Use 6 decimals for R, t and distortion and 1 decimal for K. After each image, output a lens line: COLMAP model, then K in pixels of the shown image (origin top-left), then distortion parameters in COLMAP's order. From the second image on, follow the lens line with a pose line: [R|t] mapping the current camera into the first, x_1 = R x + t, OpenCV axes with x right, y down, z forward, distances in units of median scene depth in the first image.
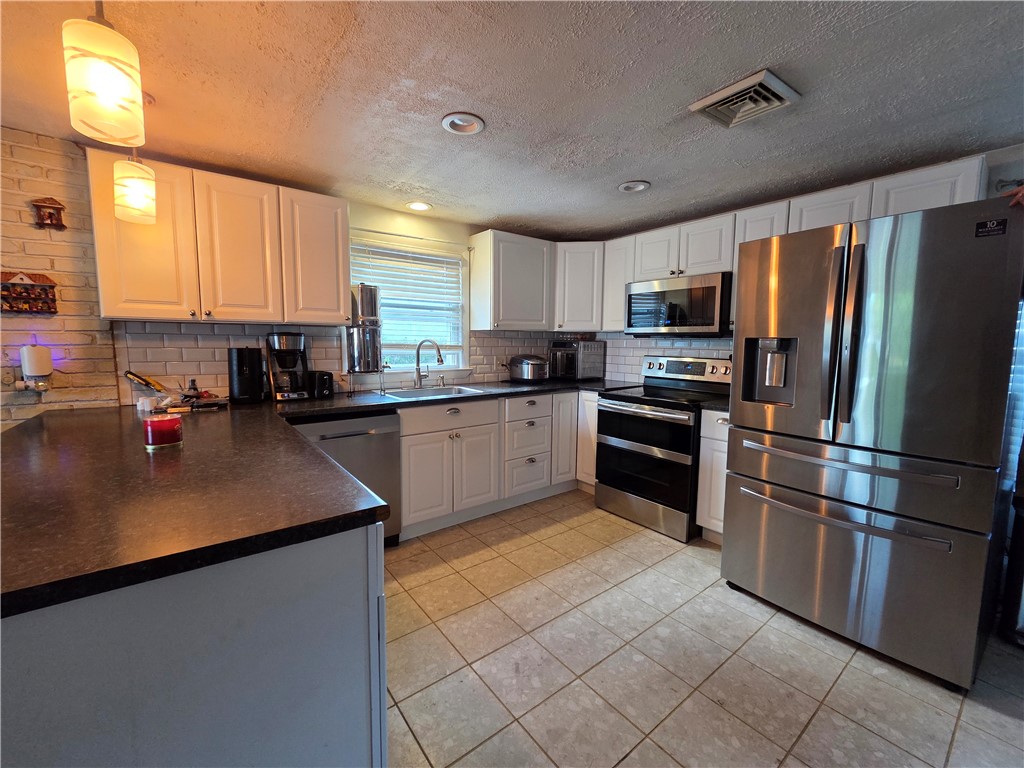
lens RADIAL K [[417.8, 0, 509.0], [0, 417.8, 382.0], [0, 0, 1]] dist [-0.000365, 0.000050]
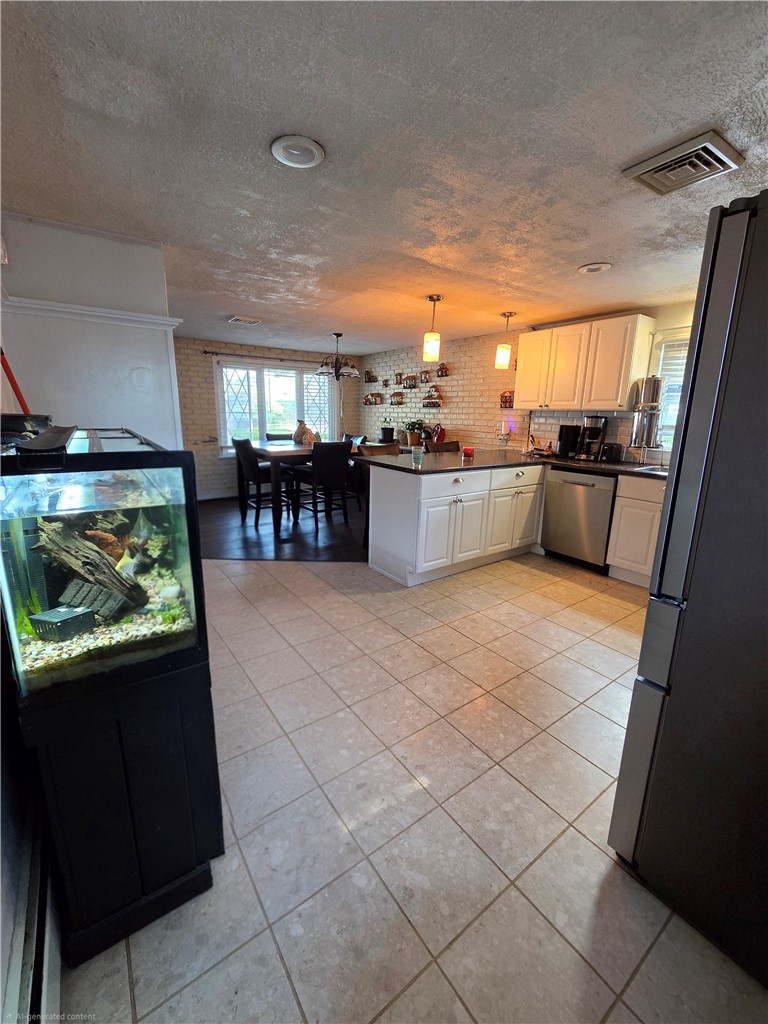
lens RADIAL K [[417.8, 0, 383.5], [0, 417.8, 505.2], [0, 0, 1]] dist [-0.000365, 0.000050]
pose [[-0.028460, 0.209789, -0.977332, 1.299702], [-0.115207, 0.970525, 0.211682, -0.044360], [0.992934, 0.118620, -0.003452, 0.339926]]
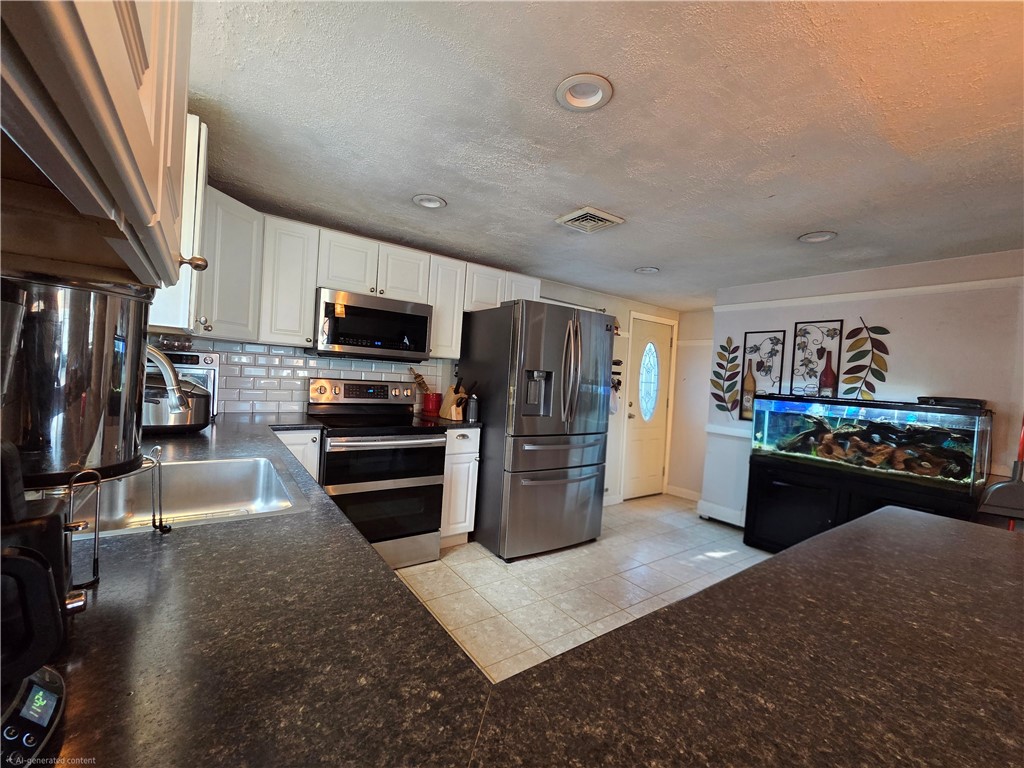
lens RADIAL K [[417.8, 0, 506.1], [0, 417.8, 384.3], [0, 0, 1]] dist [-0.000365, 0.000050]
pose [[0.037374, -0.026017, 0.998963, -0.783396], [0.038882, 0.998942, 0.024562, -0.093382], [-0.998545, 0.037924, 0.038346, 0.997185]]
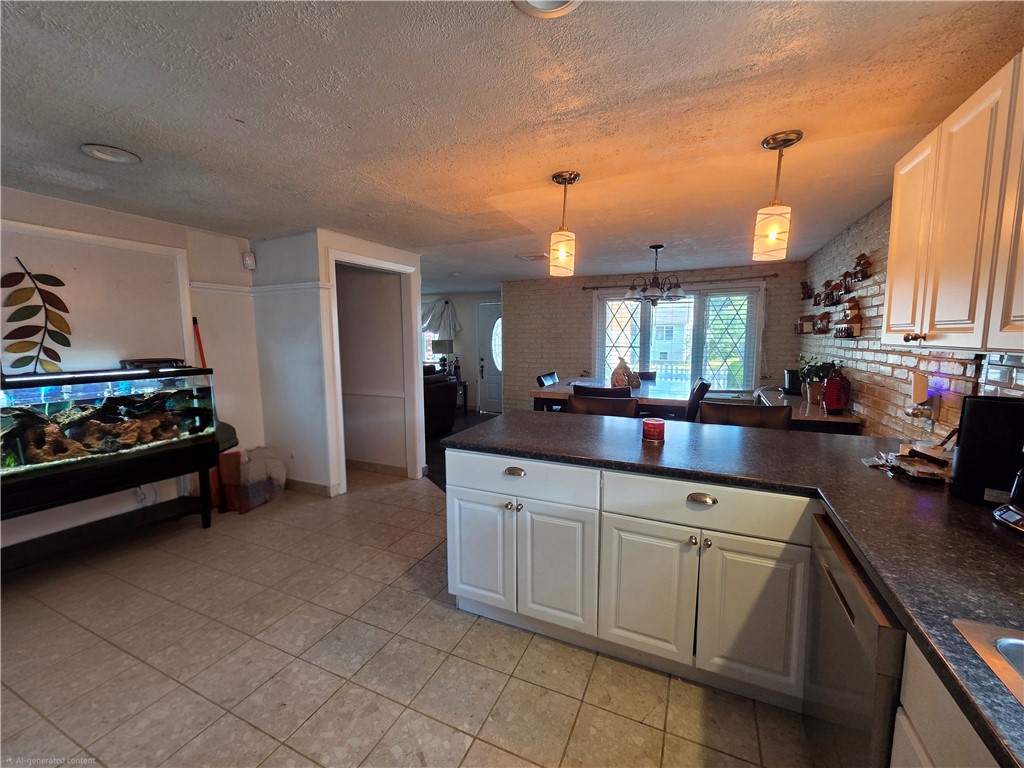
lens RADIAL K [[417.8, 0, 507.0], [0, 417.8, 381.5], [0, 0, 1]] dist [-0.000365, 0.000050]
pose [[-0.884138, 0.046445, -0.464912, 0.182370], [-0.047323, 0.981028, 0.188000, -0.197691], [0.464824, 0.188219, -0.865166, 1.337026]]
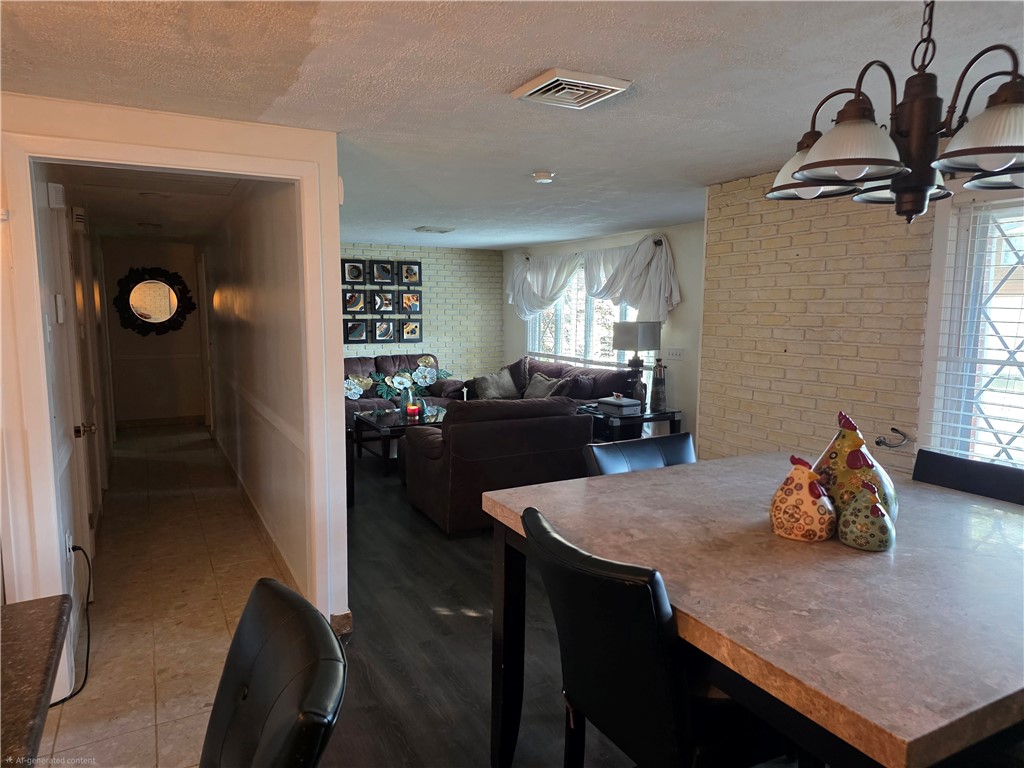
lens RADIAL K [[670.6, 0, 514.7], [0, 670.6, 387.1], [0, 0, 1]] dist [0.013433, -0.003848]
pose [[-0.987832, -0.036261, 0.151237, -1.012889], [-0.002901, 0.976566, 0.215198, -0.176413], [-0.155496, 0.212141, -0.964789, 0.680757]]
